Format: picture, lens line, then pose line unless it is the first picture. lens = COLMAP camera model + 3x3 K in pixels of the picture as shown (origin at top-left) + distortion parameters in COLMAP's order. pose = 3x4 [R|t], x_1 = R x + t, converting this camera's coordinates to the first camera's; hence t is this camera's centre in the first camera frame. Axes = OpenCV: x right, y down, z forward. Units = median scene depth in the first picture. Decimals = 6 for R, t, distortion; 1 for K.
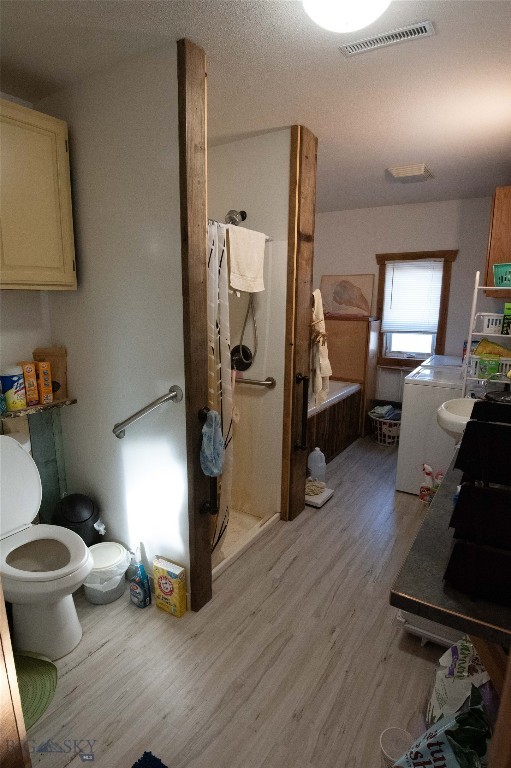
lens RADIAL K [[435.7, 0, 255.5], [0, 435.7, 384.0], [0, 0, 1]] dist [-0.001614, -0.029327]
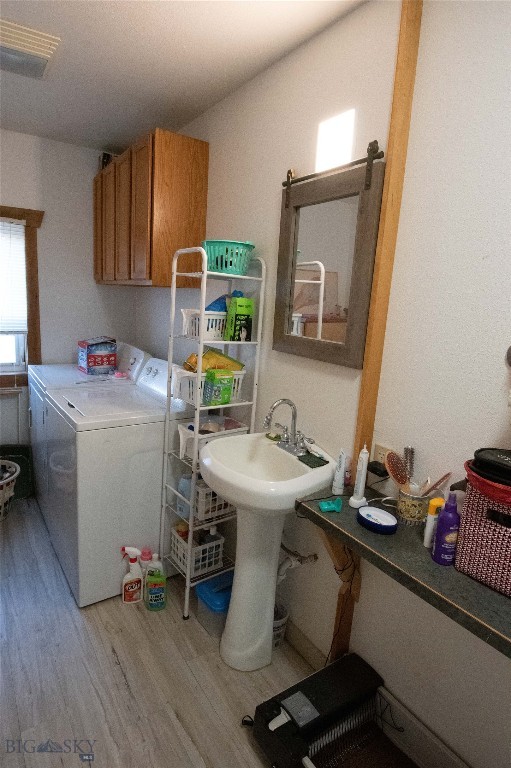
lens RADIAL K [[435.7, 0, 255.5], [0, 435.7, 384.0], [0, 0, 1]] dist [-0.001614, -0.029327]
pose [[0.426224, -0.152401, 0.891688, -0.054960], [0.118319, 0.986631, 0.112072, -0.093740], [-0.896846, 0.057736, 0.438558, 0.509814]]
